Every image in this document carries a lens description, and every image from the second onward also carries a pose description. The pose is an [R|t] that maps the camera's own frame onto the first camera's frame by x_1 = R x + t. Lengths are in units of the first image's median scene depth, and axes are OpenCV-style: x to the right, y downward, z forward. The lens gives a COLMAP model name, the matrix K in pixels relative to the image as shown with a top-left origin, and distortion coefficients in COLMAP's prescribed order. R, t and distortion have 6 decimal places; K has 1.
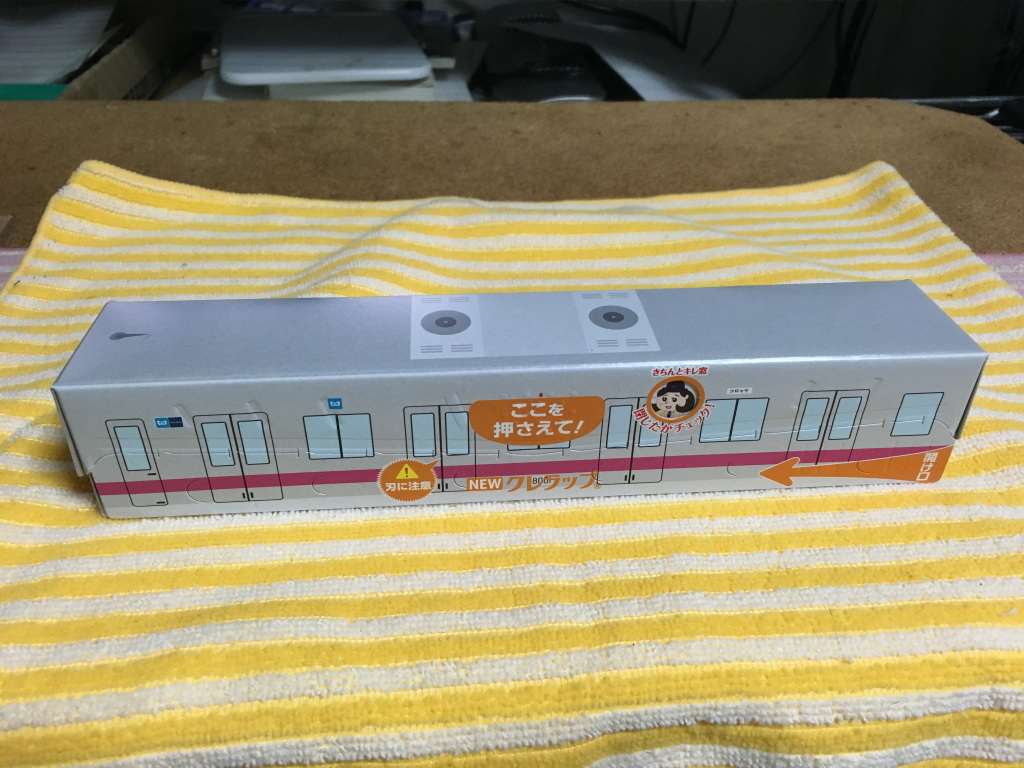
lens RADIAL K [[862.0, 0, 511.5], [0, 862.0, 384.1], [0, 0, 1]] dist [-0.002949, -0.035809]
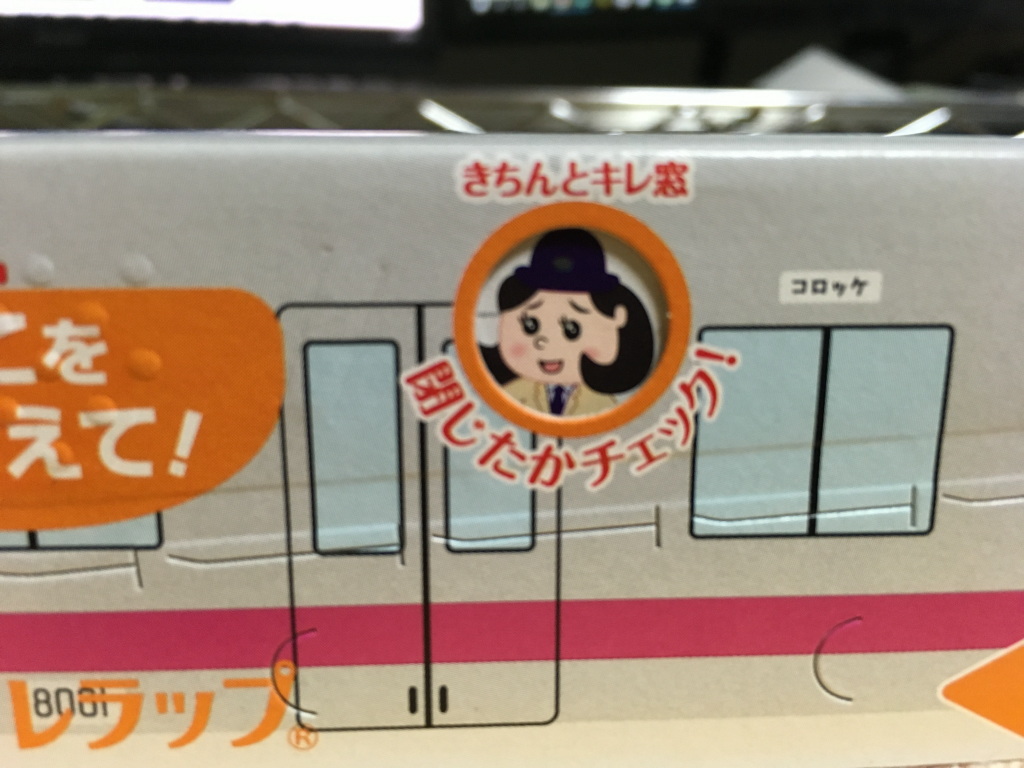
lens RADIAL K [[862.0, 0, 511.3], [0, 862.0, 383.3], [0, 0, 1]] dist [-0.002949, -0.035809]
pose [[0.999633, -0.005201, -0.026600, 0.176792], [-0.005919, 0.915839, -0.401503, 0.131142], [0.026449, 0.401513, 0.915471, 0.770738]]
